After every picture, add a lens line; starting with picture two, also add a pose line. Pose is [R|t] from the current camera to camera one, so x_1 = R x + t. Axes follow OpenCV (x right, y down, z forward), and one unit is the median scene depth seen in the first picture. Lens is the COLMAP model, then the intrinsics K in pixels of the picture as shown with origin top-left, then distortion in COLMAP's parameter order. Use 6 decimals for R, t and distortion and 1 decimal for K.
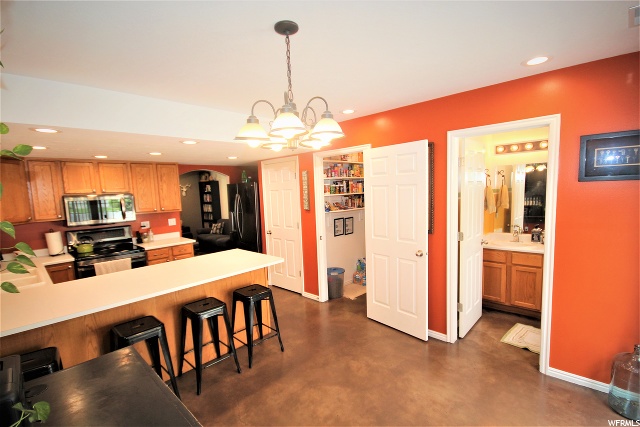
lens RADIAL K [[296.7, 0, 318.1], [0, 296.7, 220.5], [0, 0, 1]] dist [-0.003540, -0.000679]
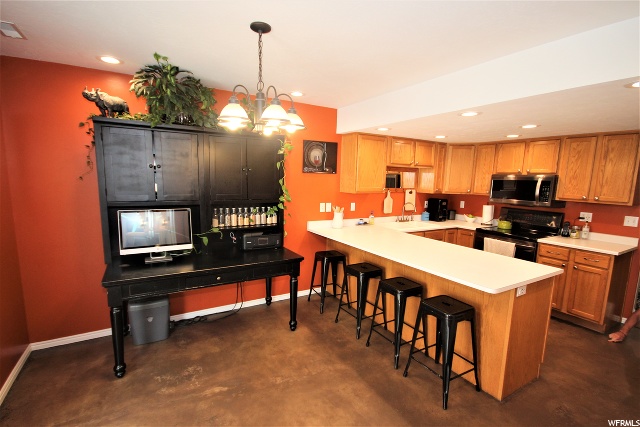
lens RADIAL K [[296.7, 0, 318.1], [0, 296.7, 220.5], [0, 0, 1]] dist [-0.003540, -0.000679]
pose [[-0.259005, 0.178952, -0.949154, 0.547888], [-0.123400, 0.968503, 0.216273, -0.093831], [0.957961, 0.173142, -0.228765, 0.829852]]
